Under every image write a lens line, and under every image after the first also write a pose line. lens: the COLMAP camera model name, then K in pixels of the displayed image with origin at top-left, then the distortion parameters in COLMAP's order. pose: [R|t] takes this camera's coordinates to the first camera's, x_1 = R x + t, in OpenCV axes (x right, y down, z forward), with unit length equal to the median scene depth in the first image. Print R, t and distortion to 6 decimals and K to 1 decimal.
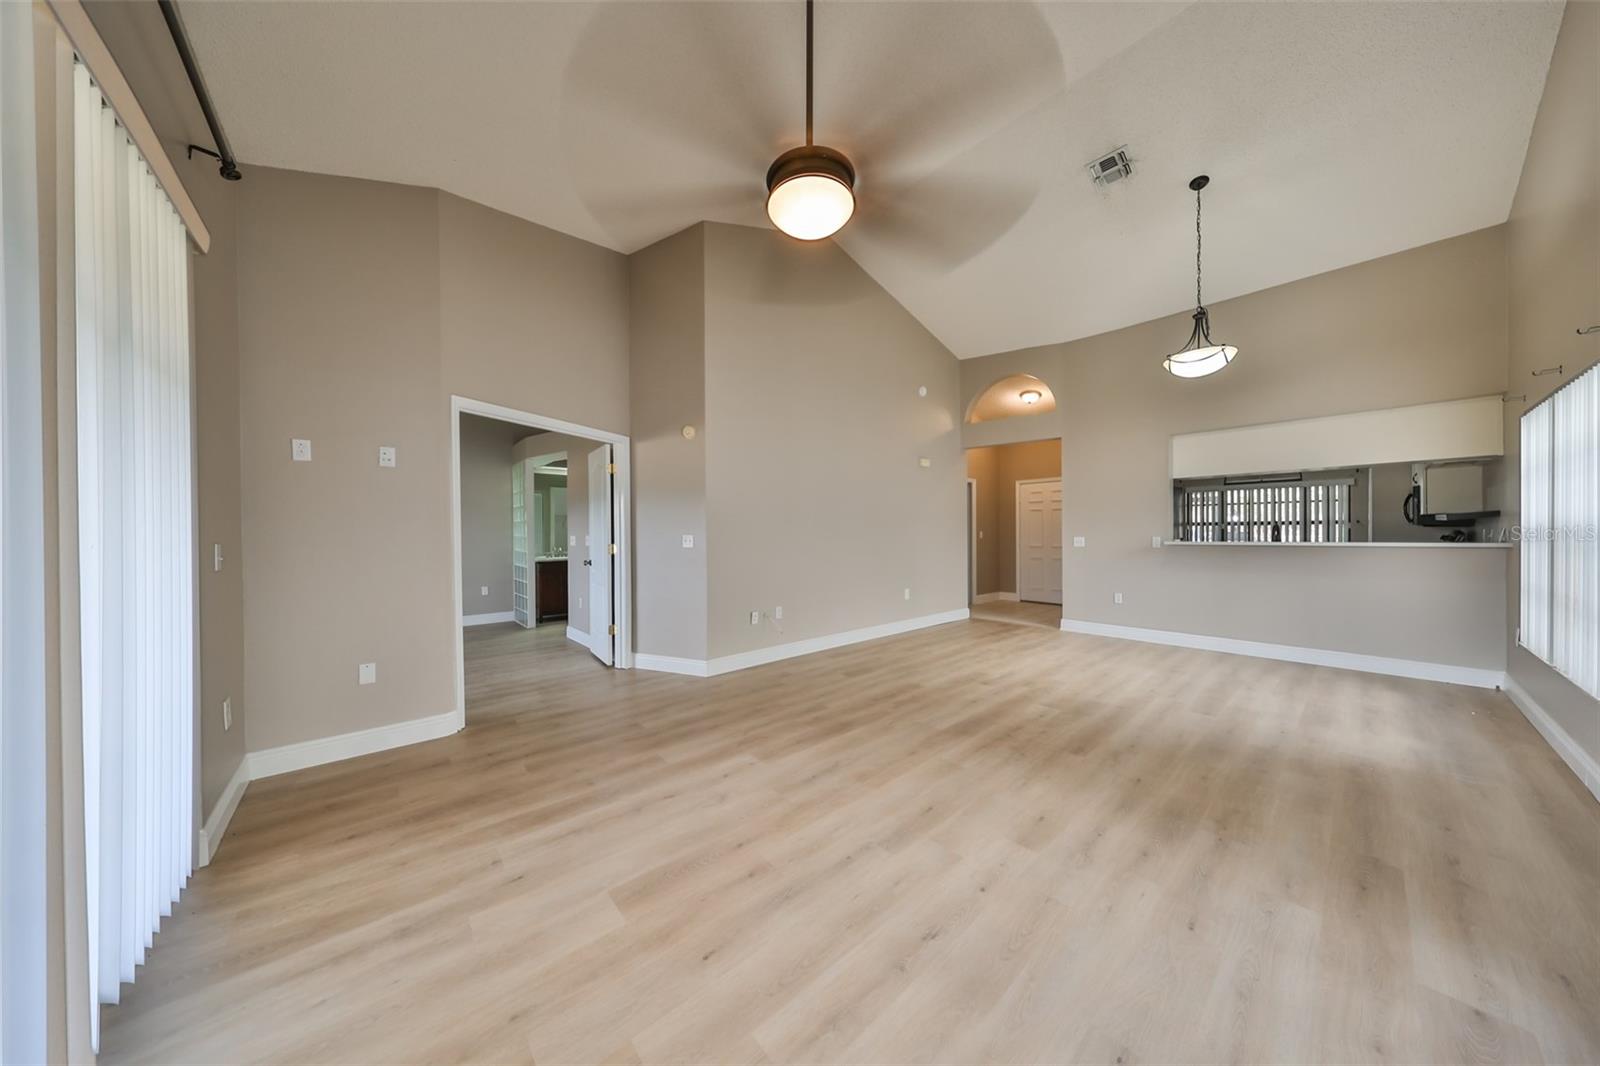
lens RADIAL K [[493.8, 0, 798.2], [0, 493.8, 534.6], [0, 0, 1]] dist [-0.000363, 0.000055]
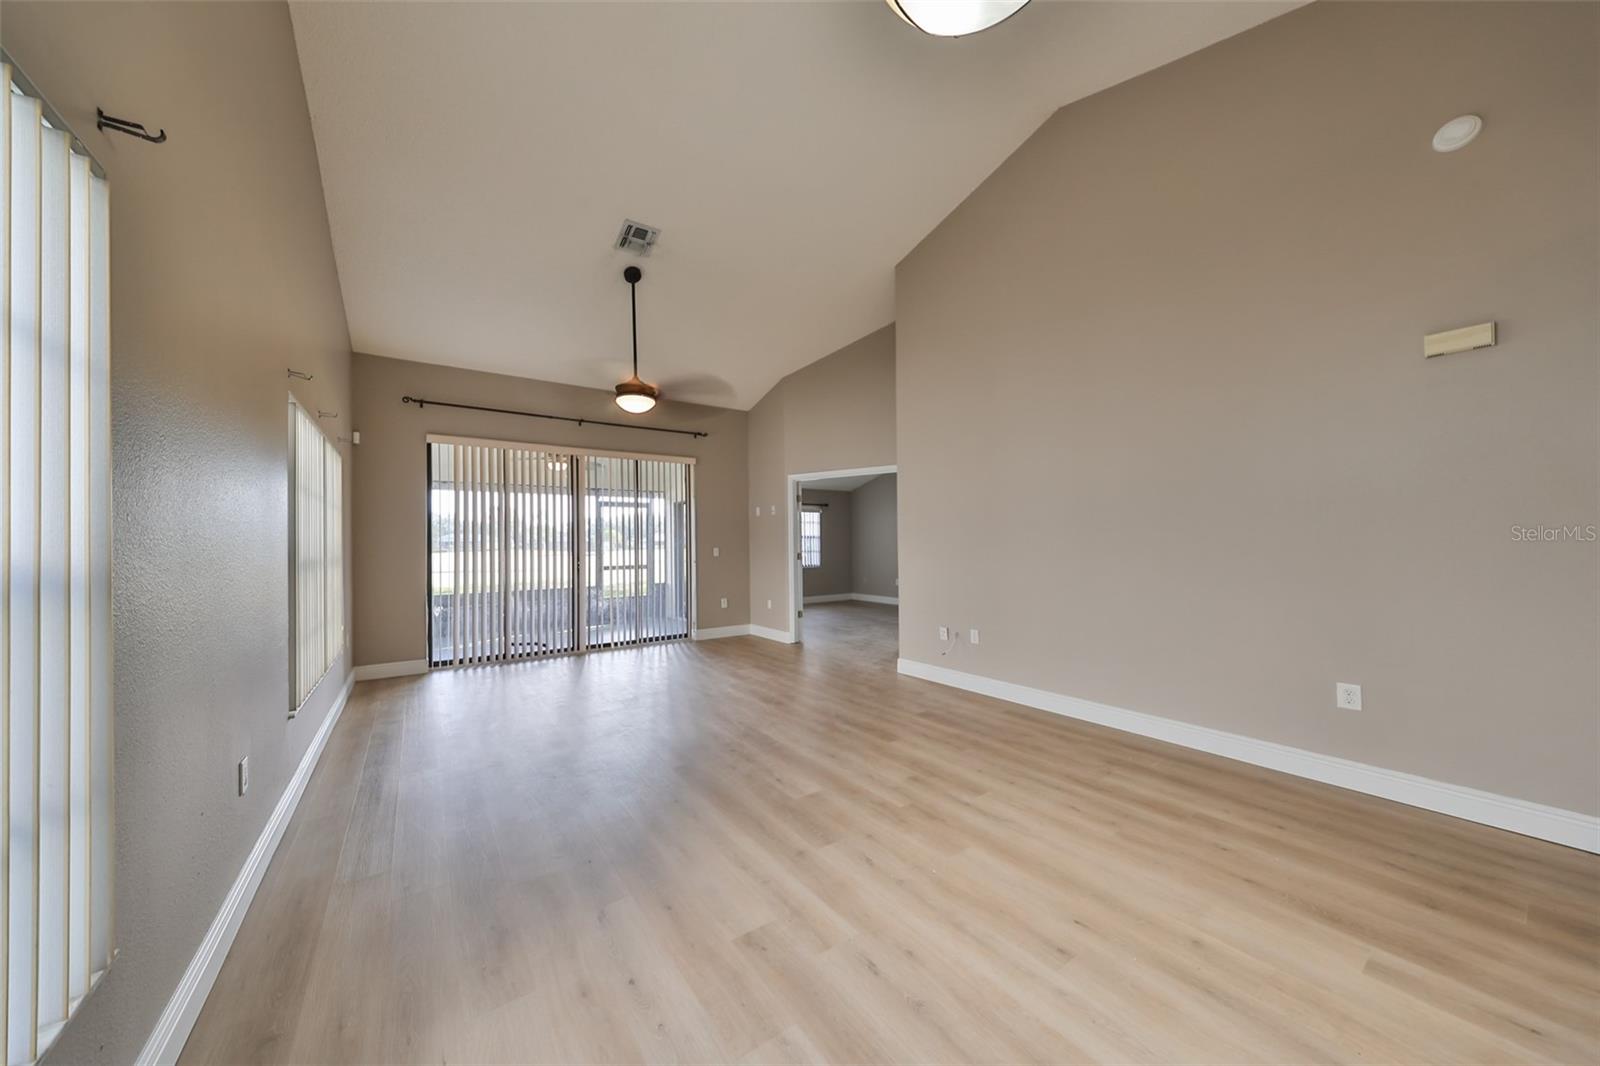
lens RADIAL K [[509.2, 0, 737.2], [0, 509.2, 538.6], [0, 0, 1]] dist [0.000131, 0.000106]
pose [[-0.162402, -0.004587, -0.986714, 1.215928], [0.004857, 0.999973, -0.005448, -0.012919], [0.986713, -0.005677, -0.162376, 0.994824]]
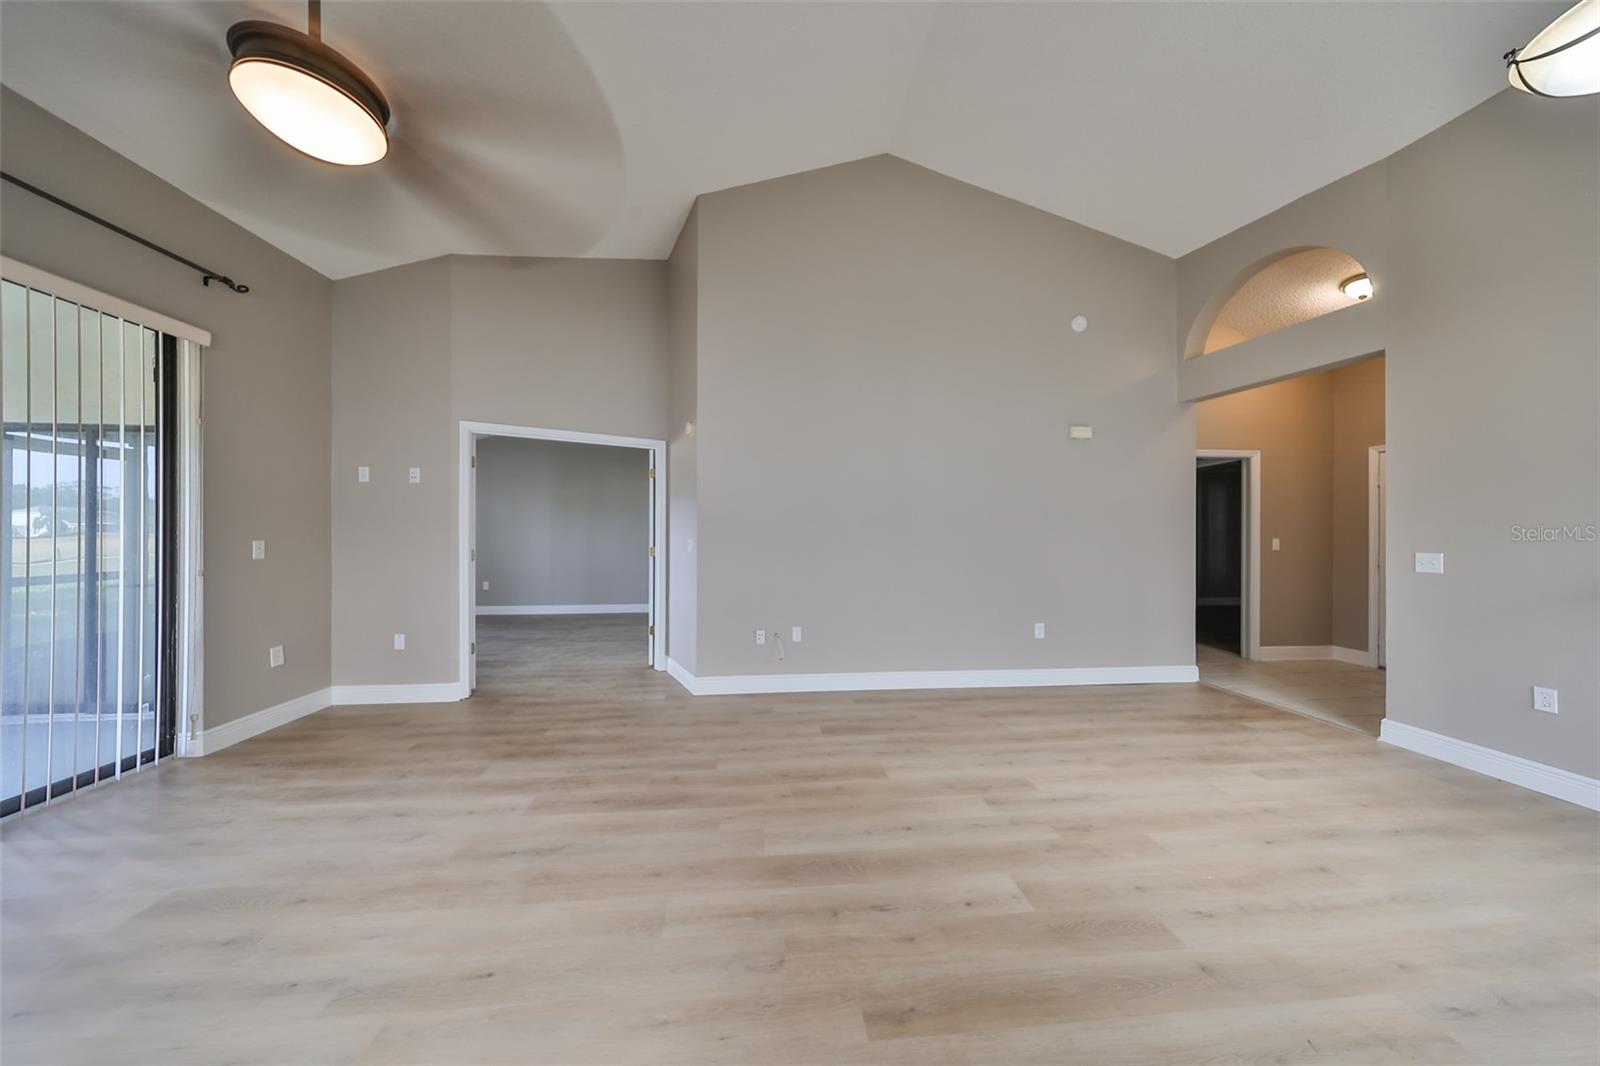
lens RADIAL K [[493.8, 0, 798.2], [0, 493.8, 534.6], [0, 0, 1]] dist [-0.000363, 0.000055]
pose [[0.808539, 0.006619, -0.588406, 0.600737], [-0.010628, 0.999938, -0.003355, -0.007566], [0.588347, 0.008967, 0.808559, 0.450024]]
